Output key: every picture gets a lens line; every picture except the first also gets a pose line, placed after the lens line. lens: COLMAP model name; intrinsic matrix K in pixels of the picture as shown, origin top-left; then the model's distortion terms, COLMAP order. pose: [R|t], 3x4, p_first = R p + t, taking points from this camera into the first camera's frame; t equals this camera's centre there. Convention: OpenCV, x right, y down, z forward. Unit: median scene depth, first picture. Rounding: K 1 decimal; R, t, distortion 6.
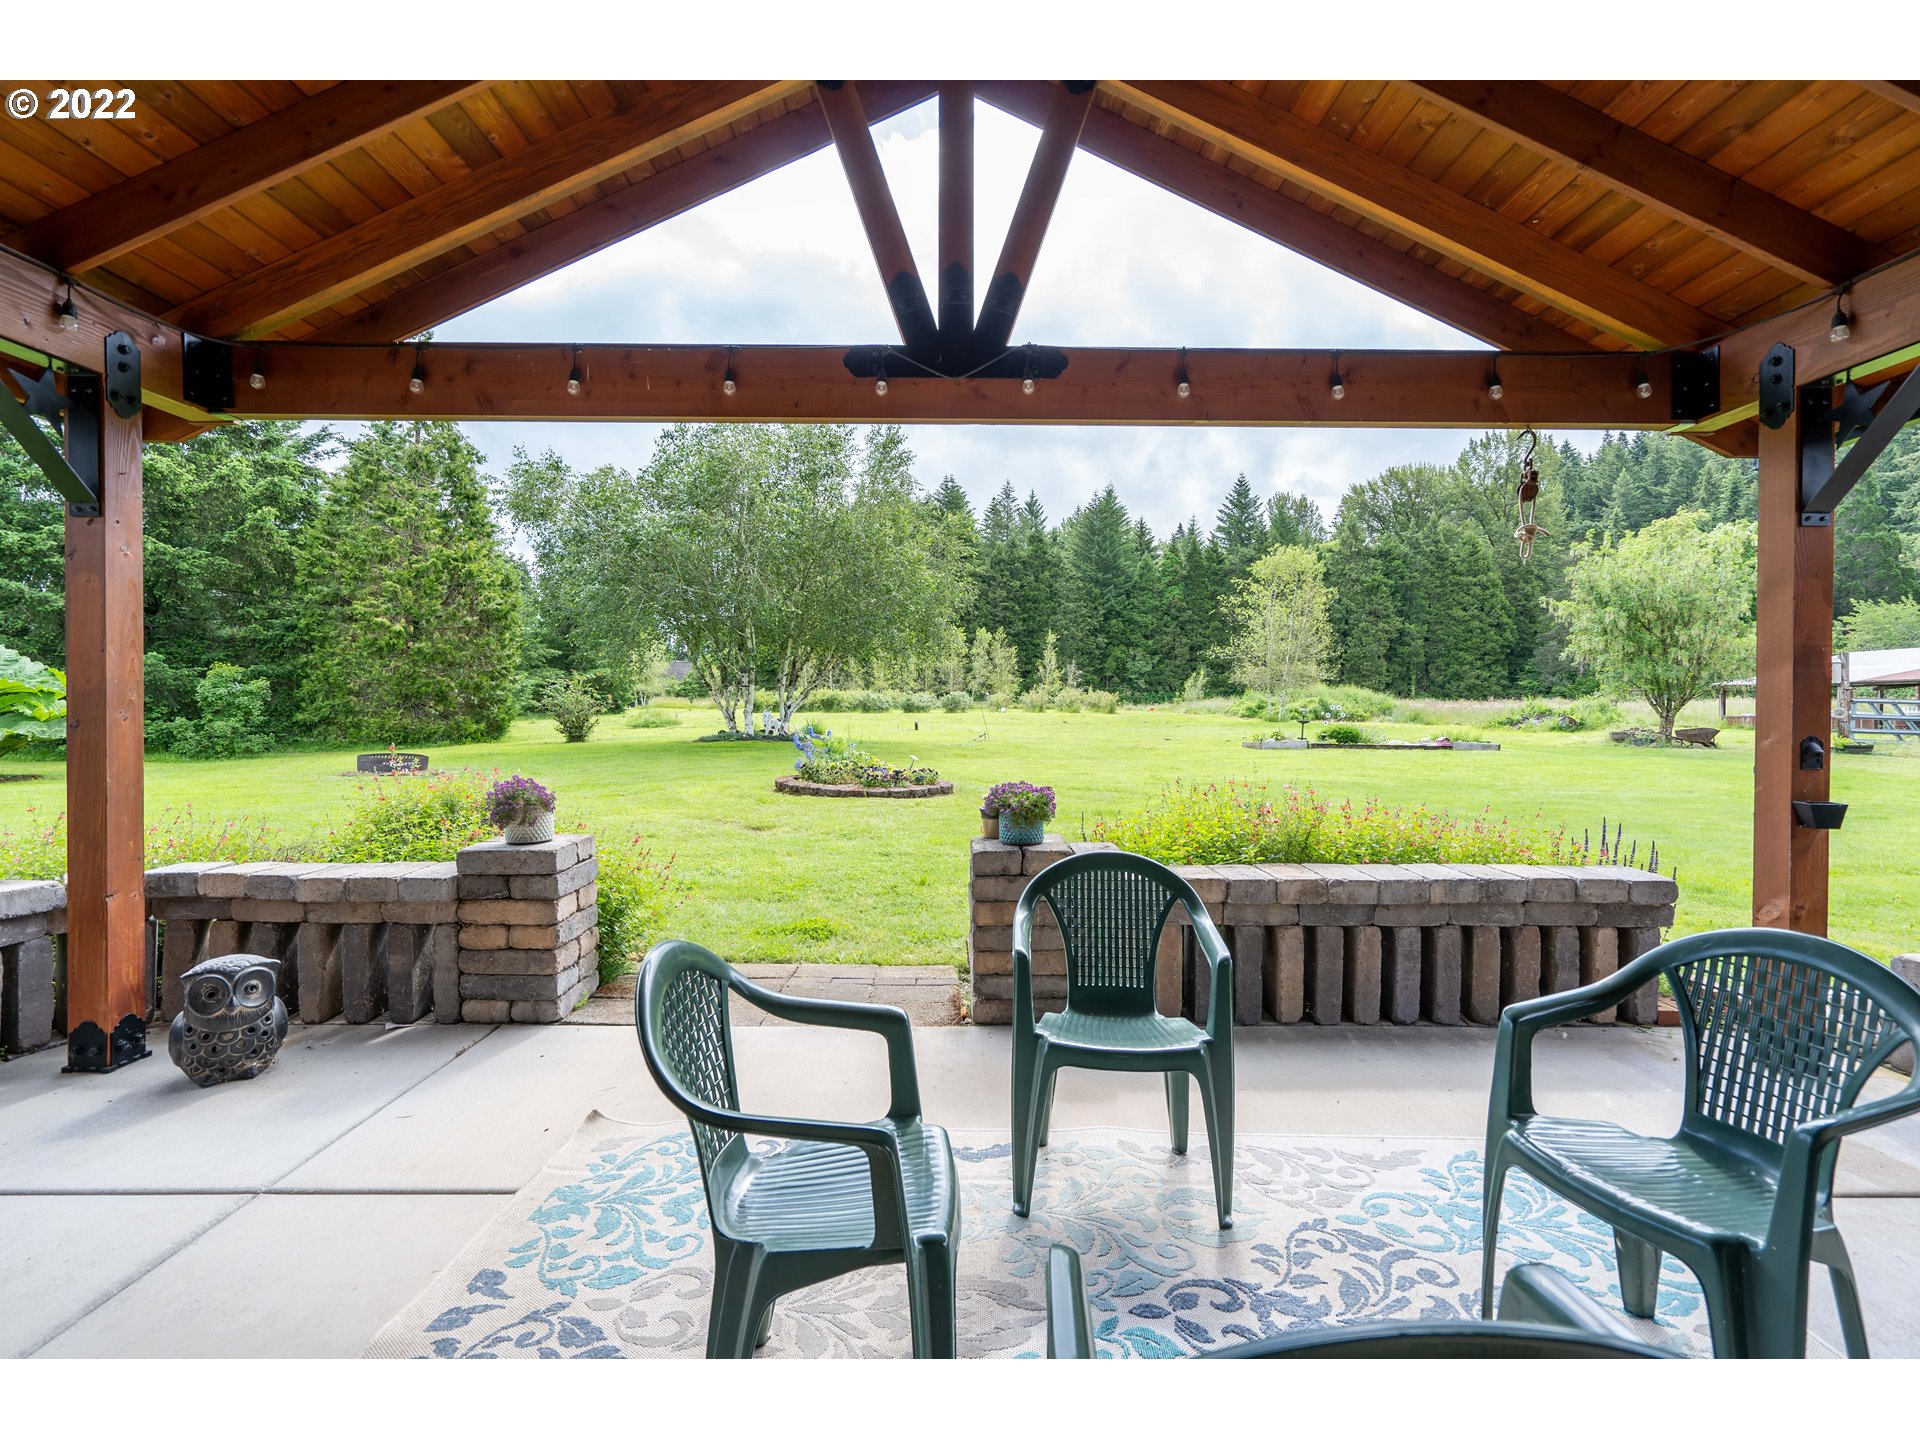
lens RADIAL K [[879.9, 0, 960.0], [0, 879.9, 720.0], [0, 0, 1]] dist [-0.001606, 0.000306]
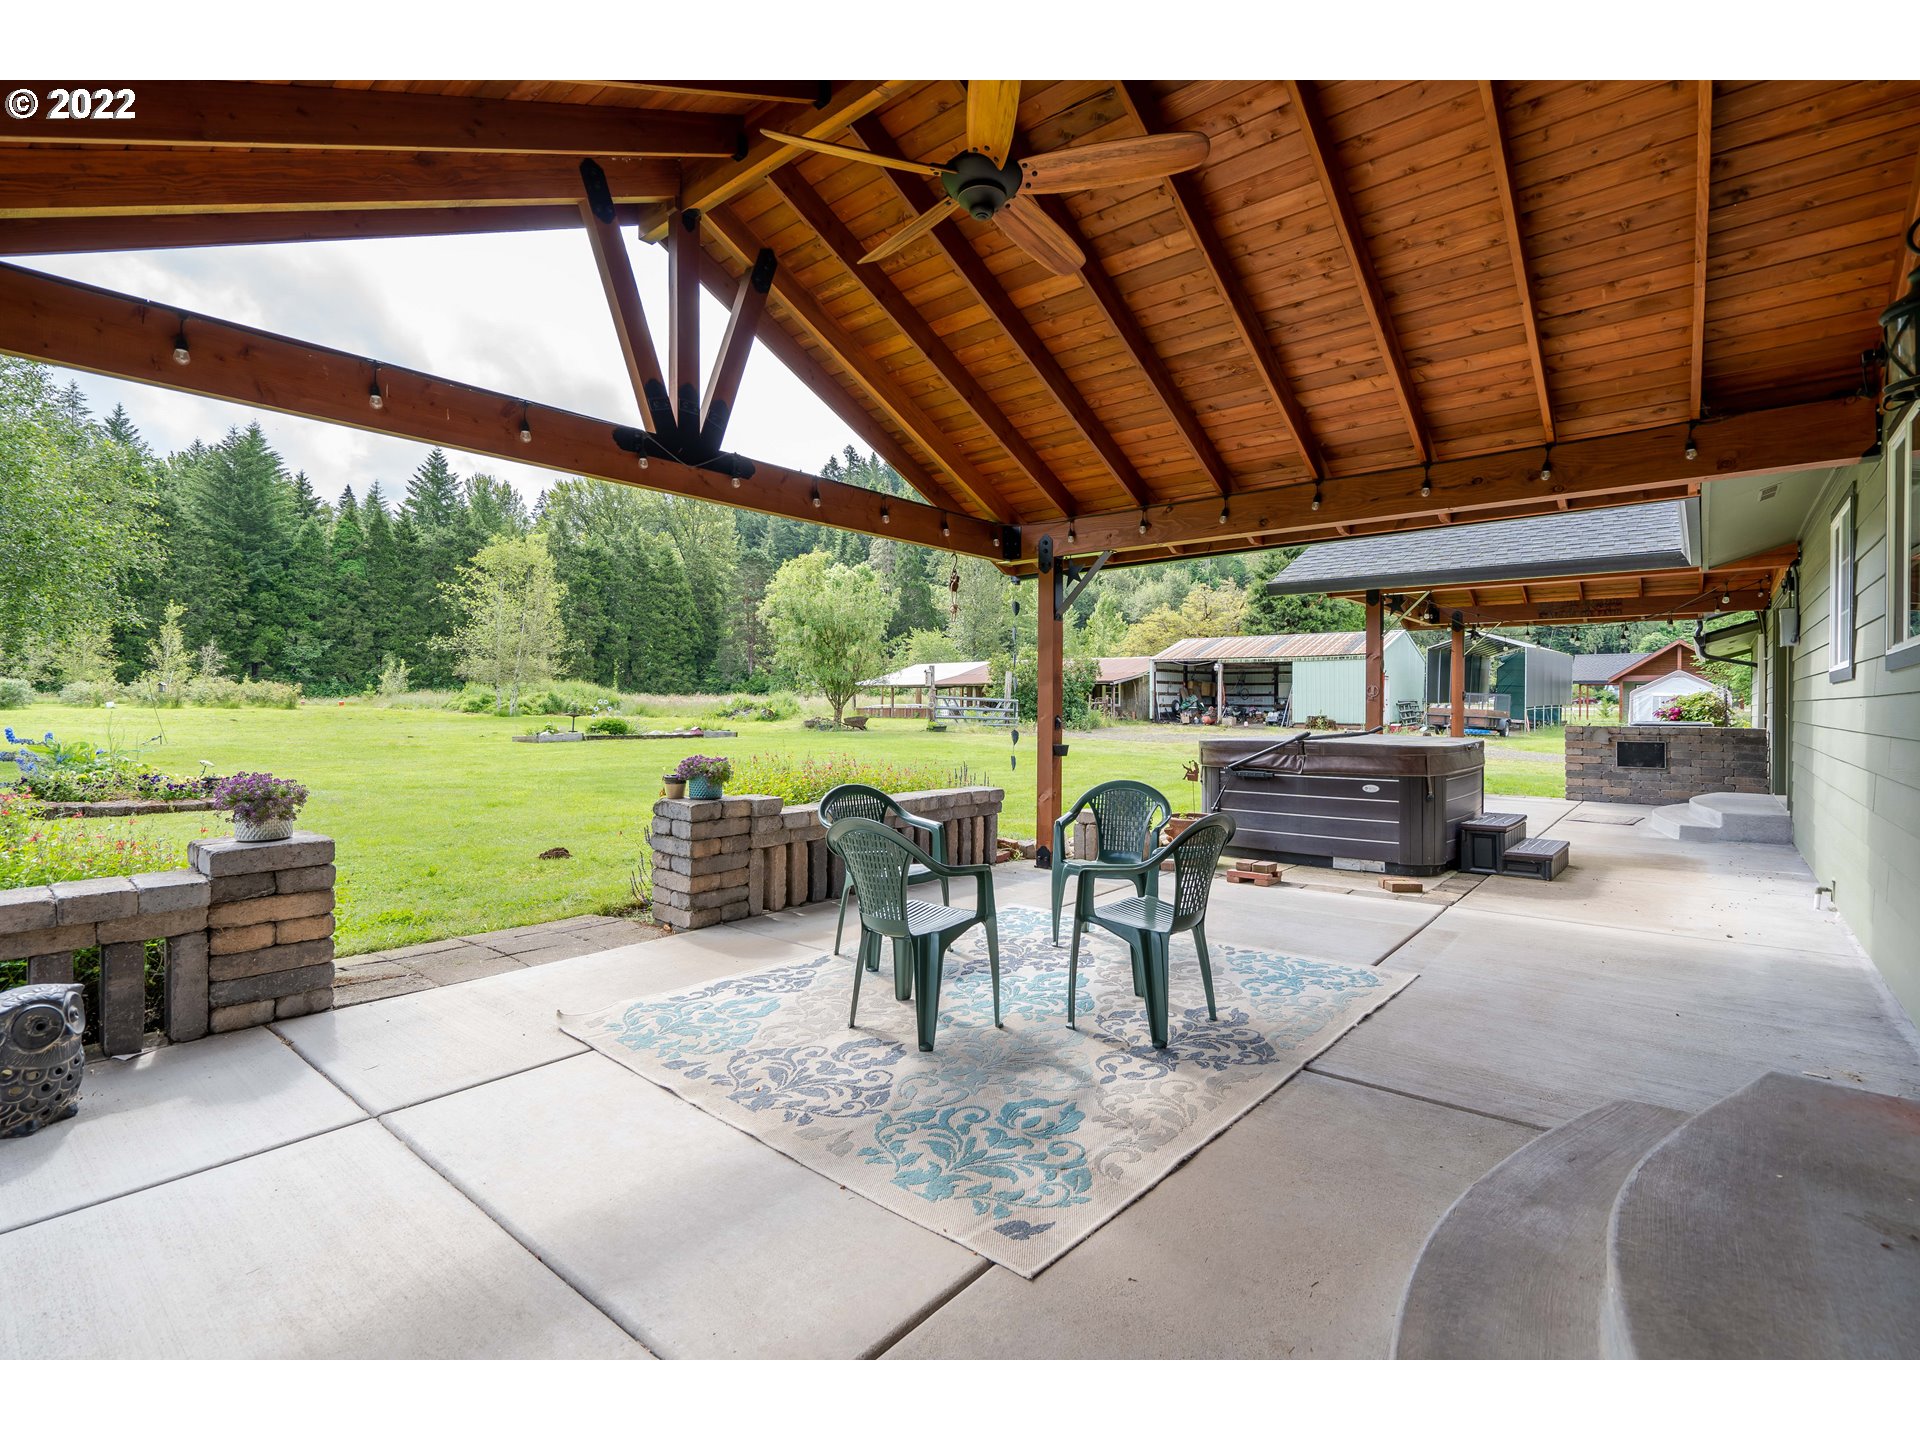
lens RADIAL K [[879.9, 0, 960.0], [0, 879.9, 720.0], [0, 0, 1]] dist [-0.001606, 0.000306]
pose [[0.652760, -0.015734, 0.757402, -0.050012], [0.010809, 0.999876, 0.011454, 0.000236], [-0.757488, 0.000710, 0.652849, -0.015099]]
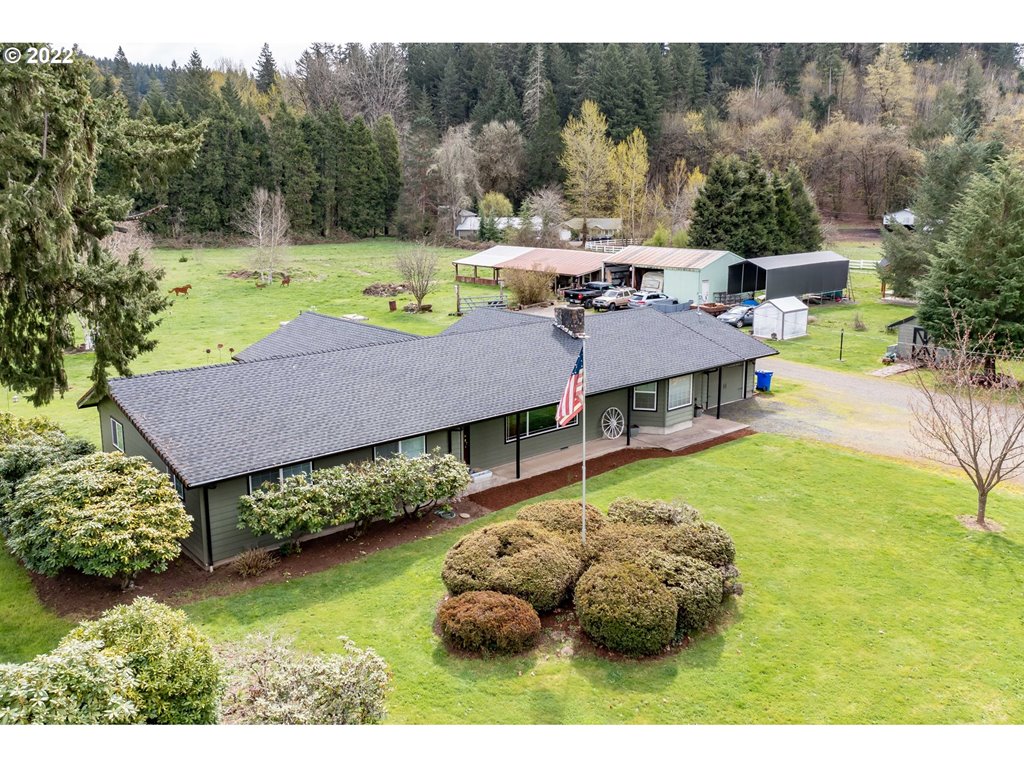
lens RADIAL K [[837.5, 0, 483.9], [0, 837.5, 361.2], [0, 0, 1]] dist [-0.001446, 0.007998]
pose [[0.790434, -0.134232, 0.597659, -0.322023], [0.024299, 0.981797, 0.188371, -0.150973], [-0.612065, -0.134372, 0.779308, -0.606604]]
